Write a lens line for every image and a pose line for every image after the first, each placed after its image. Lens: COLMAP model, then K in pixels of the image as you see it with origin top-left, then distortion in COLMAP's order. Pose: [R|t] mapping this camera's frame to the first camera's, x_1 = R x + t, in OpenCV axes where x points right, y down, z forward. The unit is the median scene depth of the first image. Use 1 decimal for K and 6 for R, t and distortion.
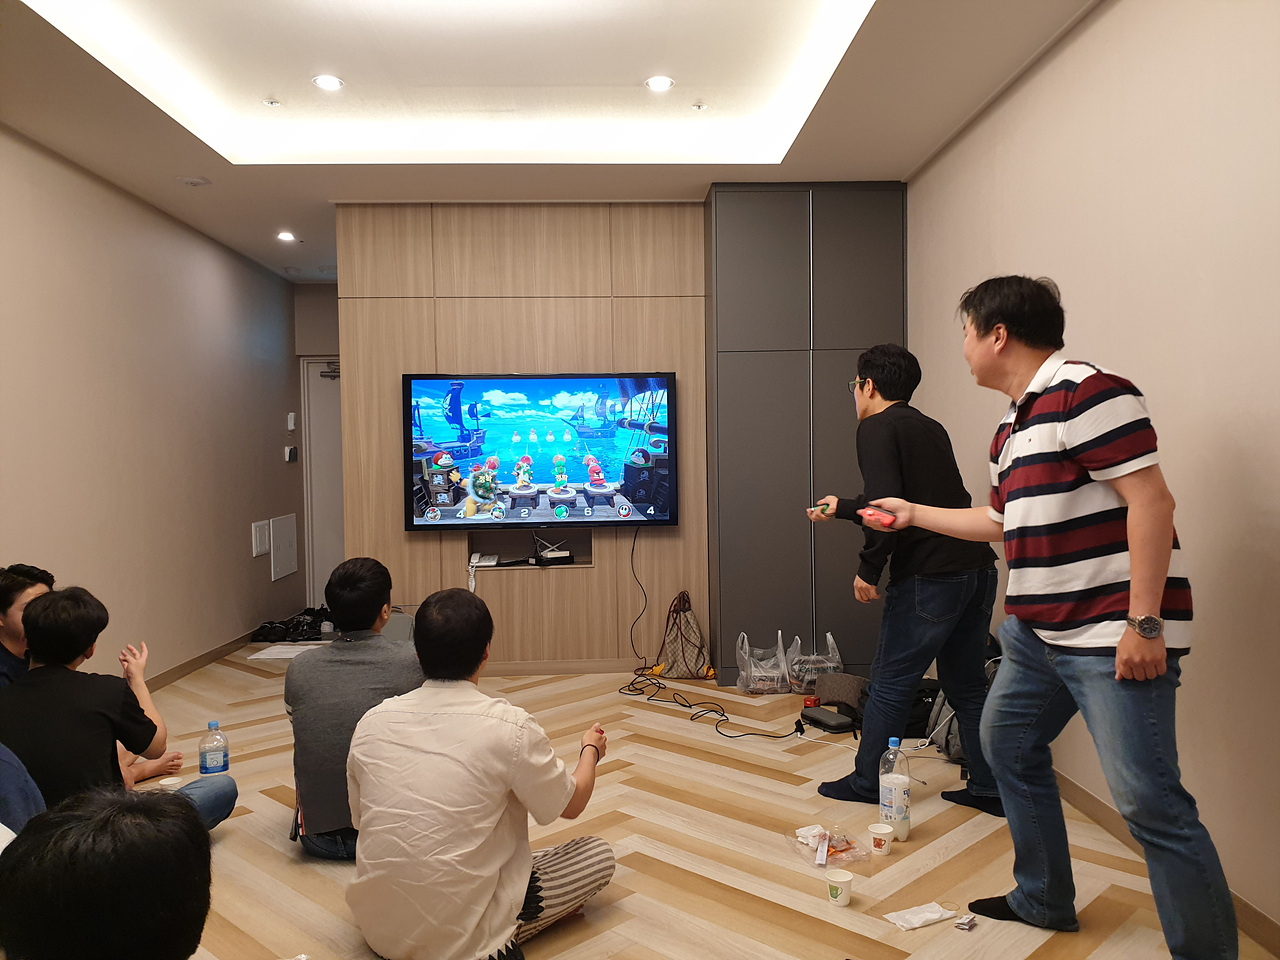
lens RADIAL K [[1054.9, 0, 644.5], [0, 1054.9, 477.5], [0, 0, 1]] dist [0.071439, -0.006553]
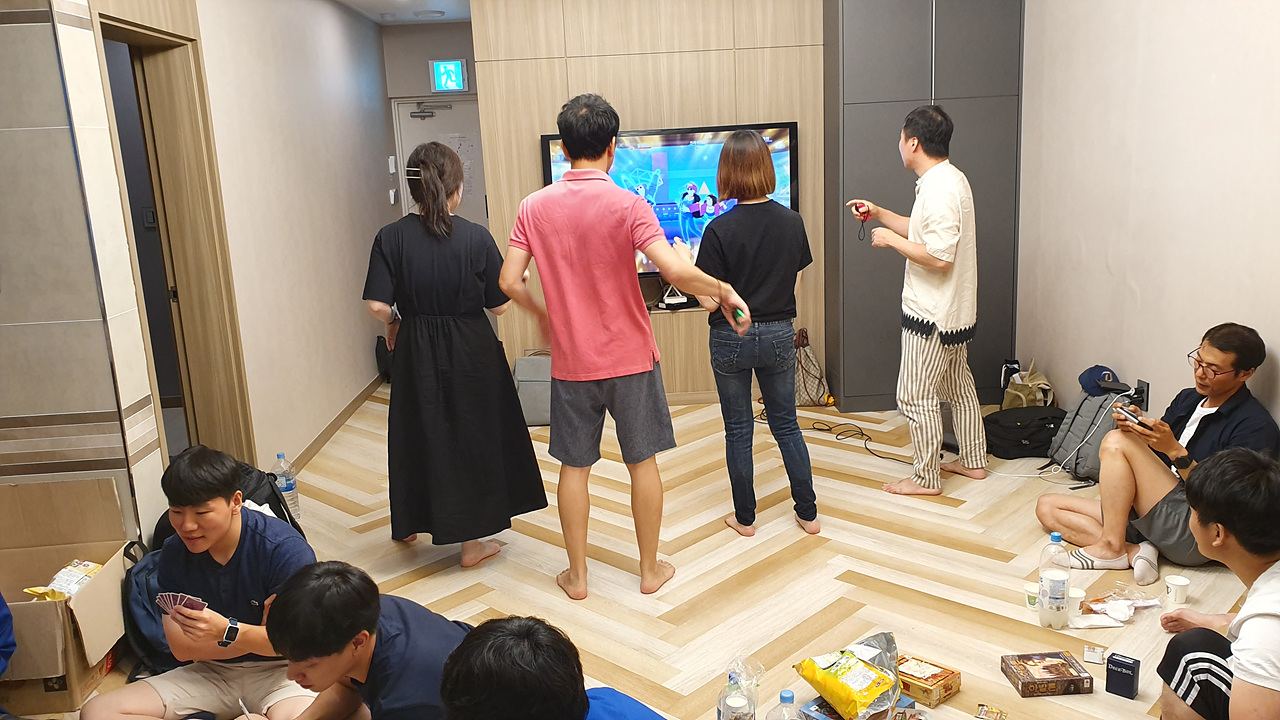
lens RADIAL K [[1047.0, 0, 651.4], [0, 1047.0, 372.8], [0, 0, 1]] dist [0.091011, -0.022387]
pose [[0.999431, -0.033250, -0.005720, -0.118483], [0.033733, 0.981739, 0.187216, -0.057115], [-0.000609, -0.187302, 0.982302, -0.079827]]
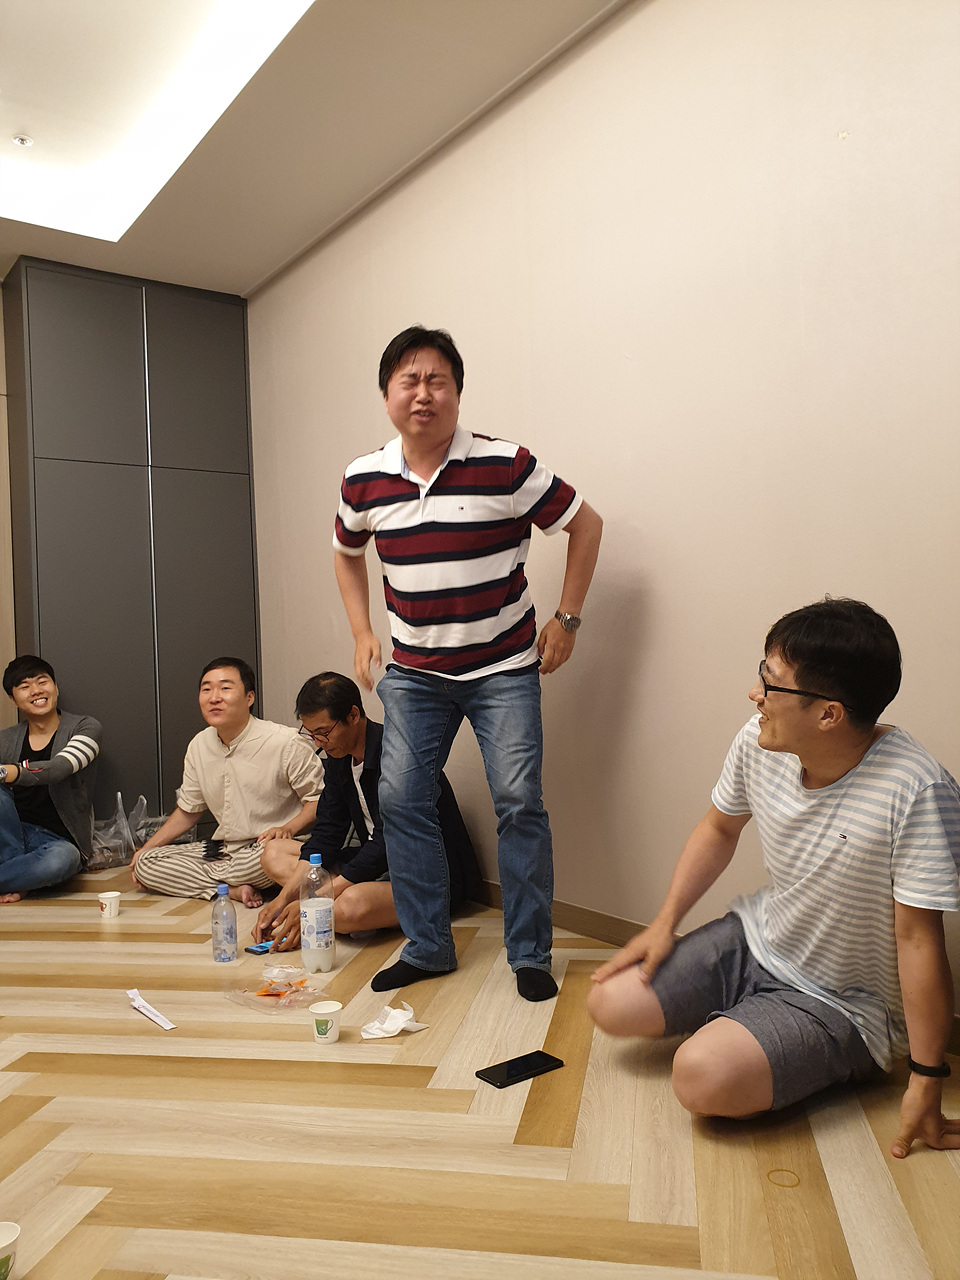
lens RADIAL K [[1054.9, 0, 505.9], [0, 1054.9, 622.8], [0, 0, 1]] dist [0.071439, -0.006553]
pose [[0.843788, -0.009535, 0.536592, -0.068329], [0.035801, 0.998615, -0.038552, 0.051978], [-0.535481, 0.051740, 0.842961, 0.097542]]
